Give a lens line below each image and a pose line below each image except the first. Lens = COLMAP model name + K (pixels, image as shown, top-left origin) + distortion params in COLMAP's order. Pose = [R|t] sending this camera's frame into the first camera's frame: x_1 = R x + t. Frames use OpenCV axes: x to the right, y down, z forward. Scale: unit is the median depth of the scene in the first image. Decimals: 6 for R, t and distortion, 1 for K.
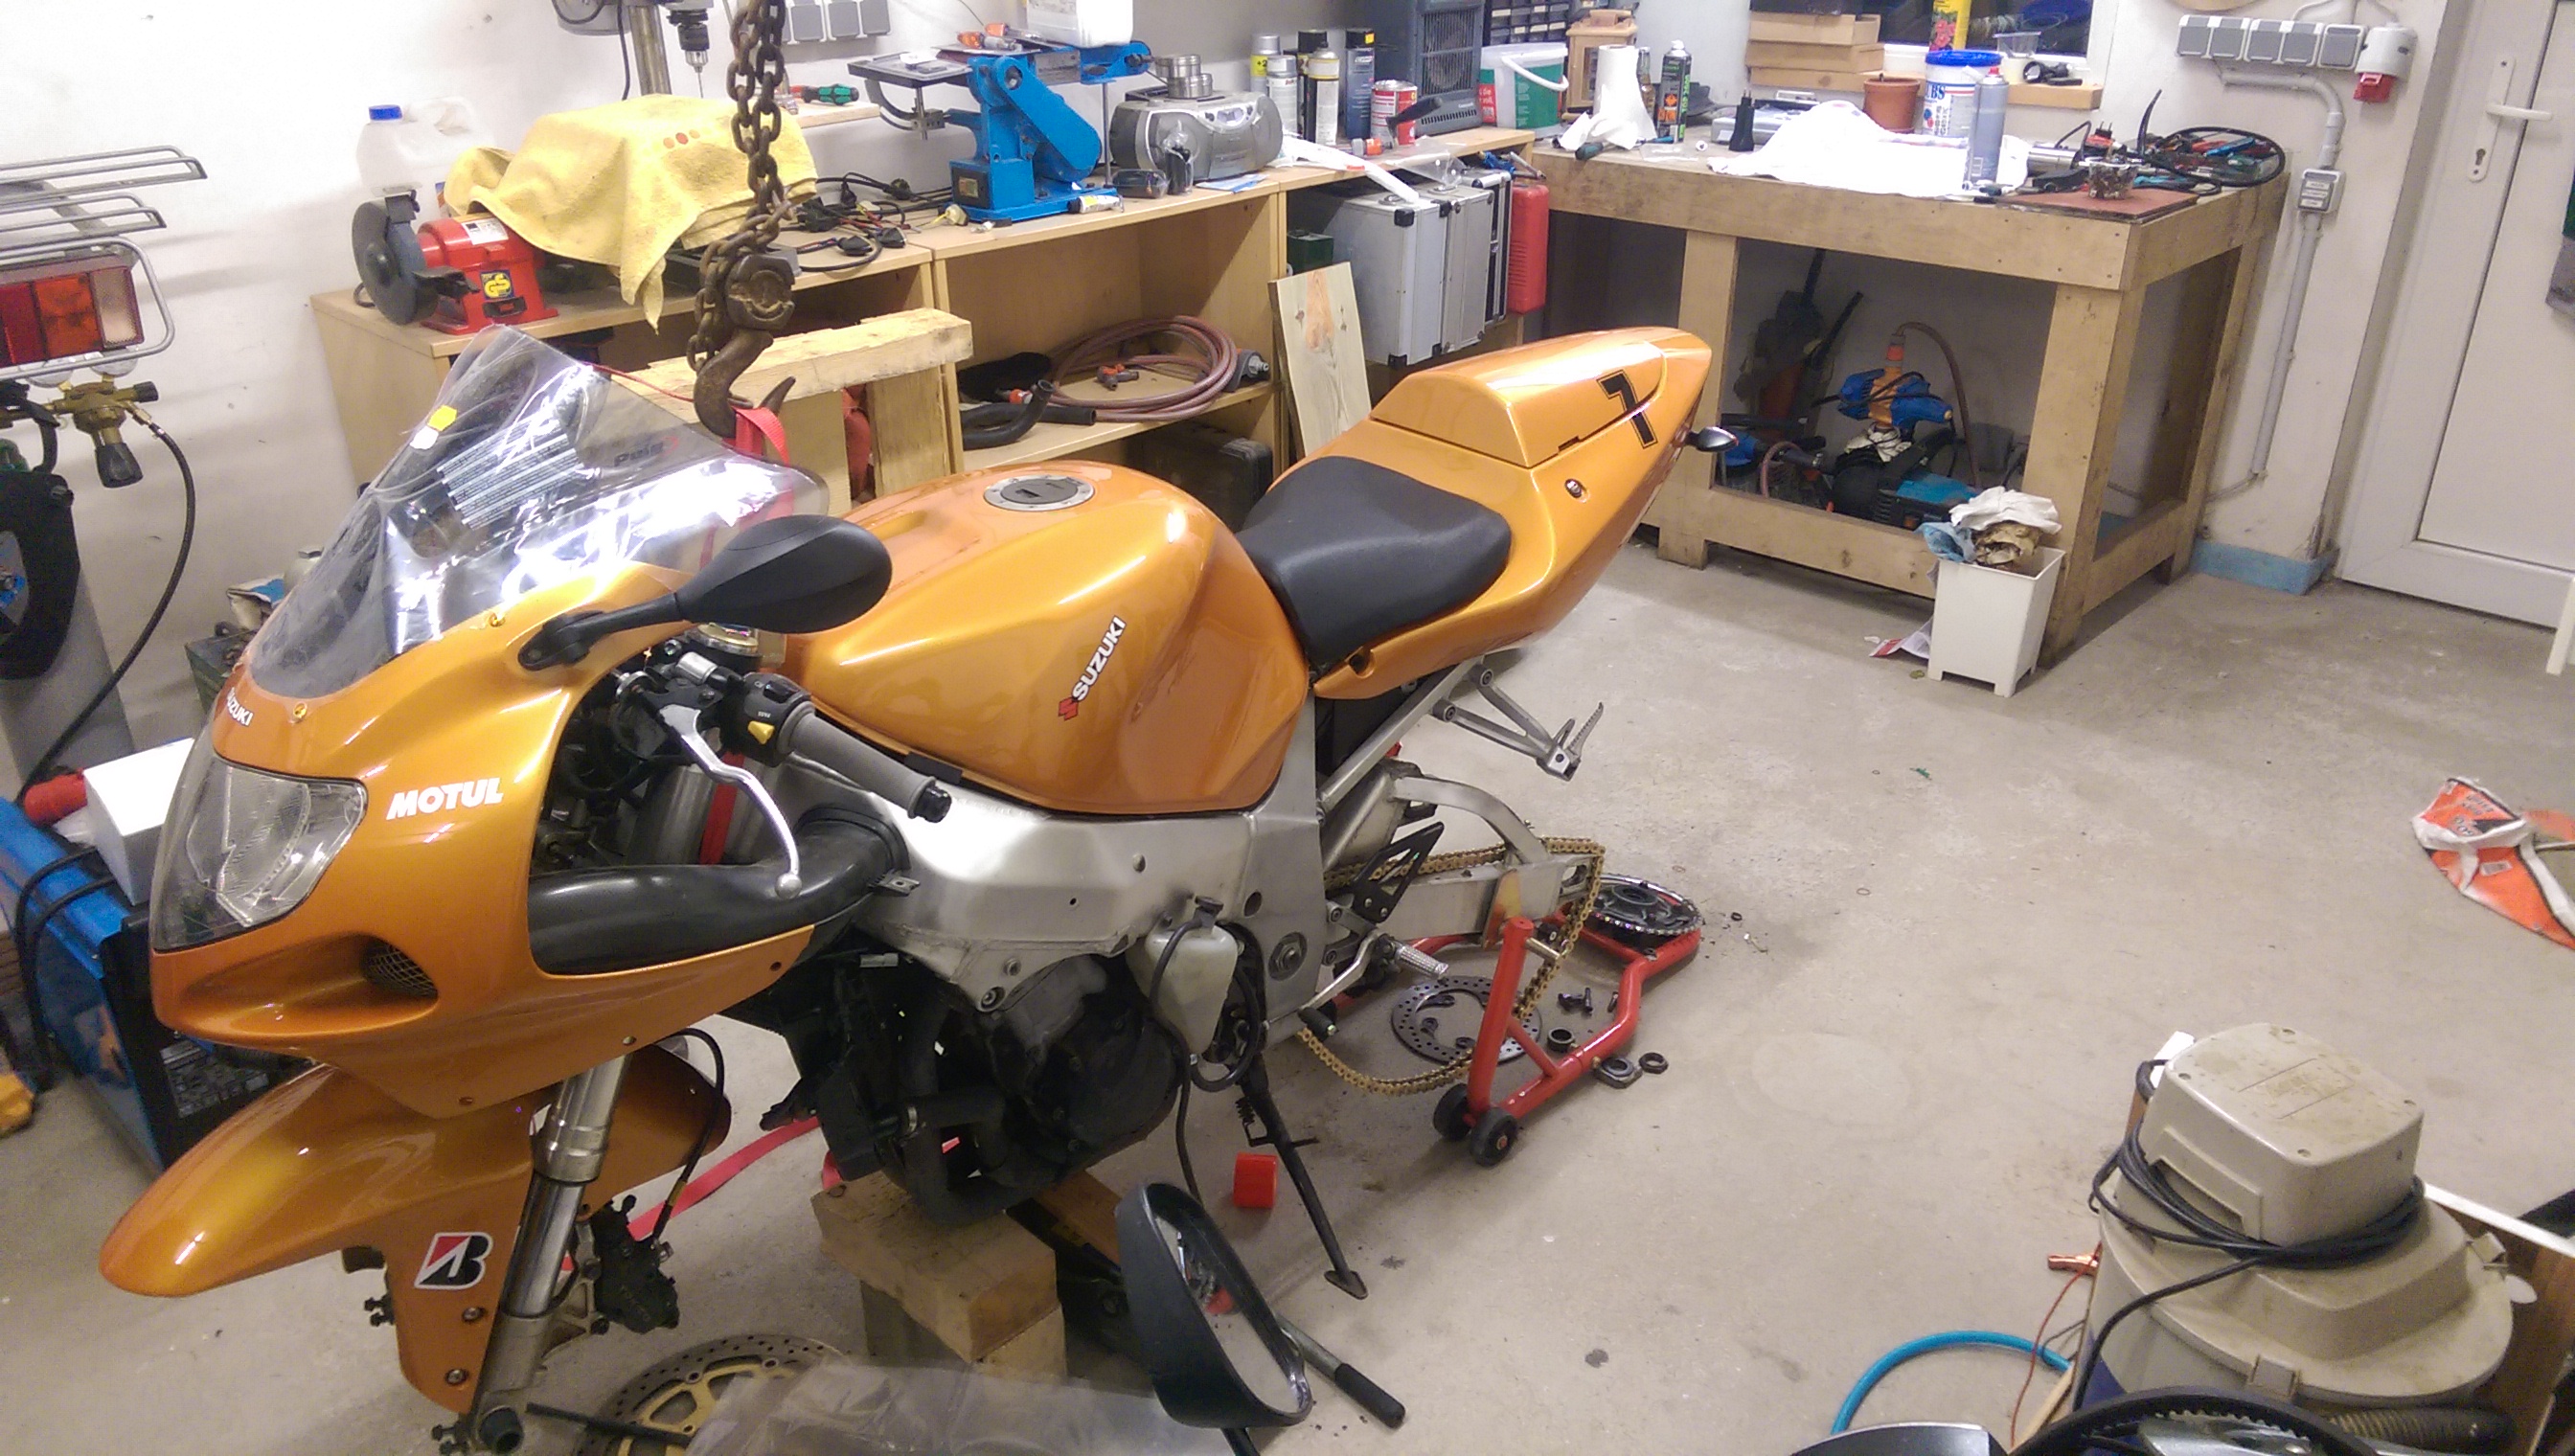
lens RADIAL K [[1818.3, 0, 1287.5], [0, 1818.3, 728.0], [0, 0, 1]] dist [0.106769, -0.140639]
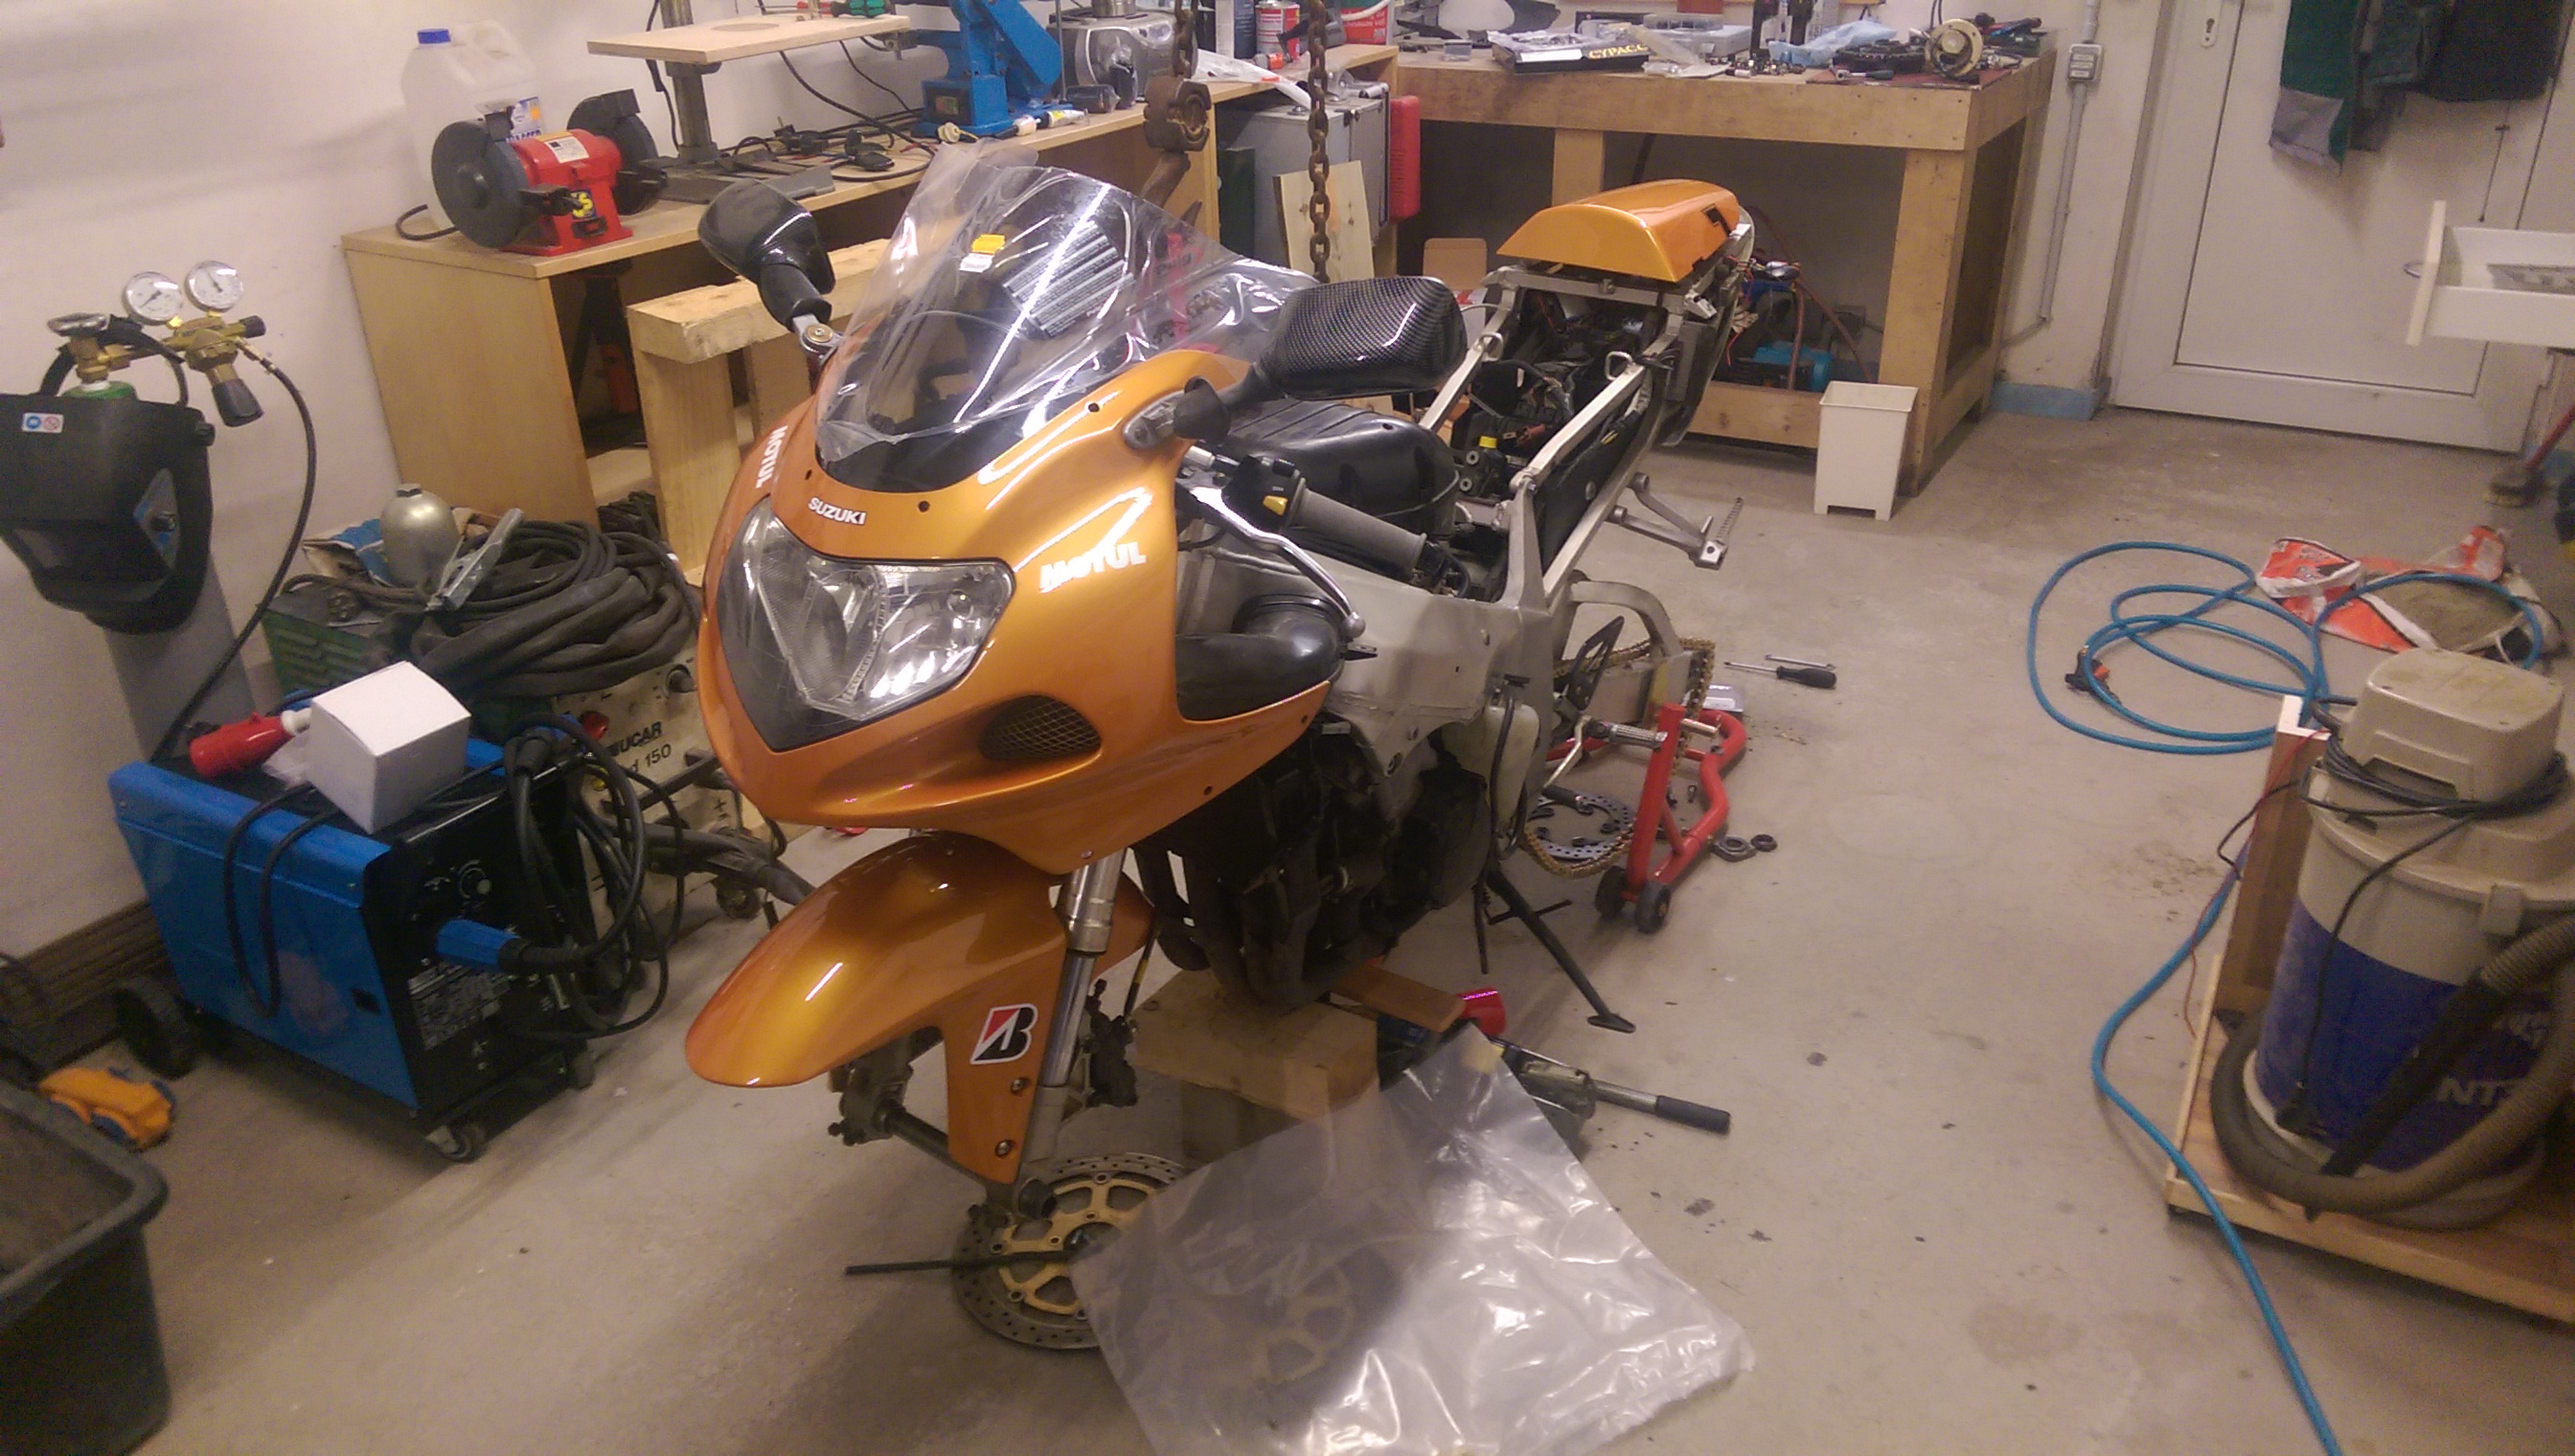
lens RADIAL K [[1818.3, 0, 1287.5], [0, 1818.3, 728.0], [0, 0, 1]] dist [0.106769, -0.140639]
pose [[0.974480, -0.113194, 0.193844, -0.223097], [0.111828, 0.993564, 0.018008, 0.050878], [-0.194635, 0.004129, 0.980867, -0.036519]]
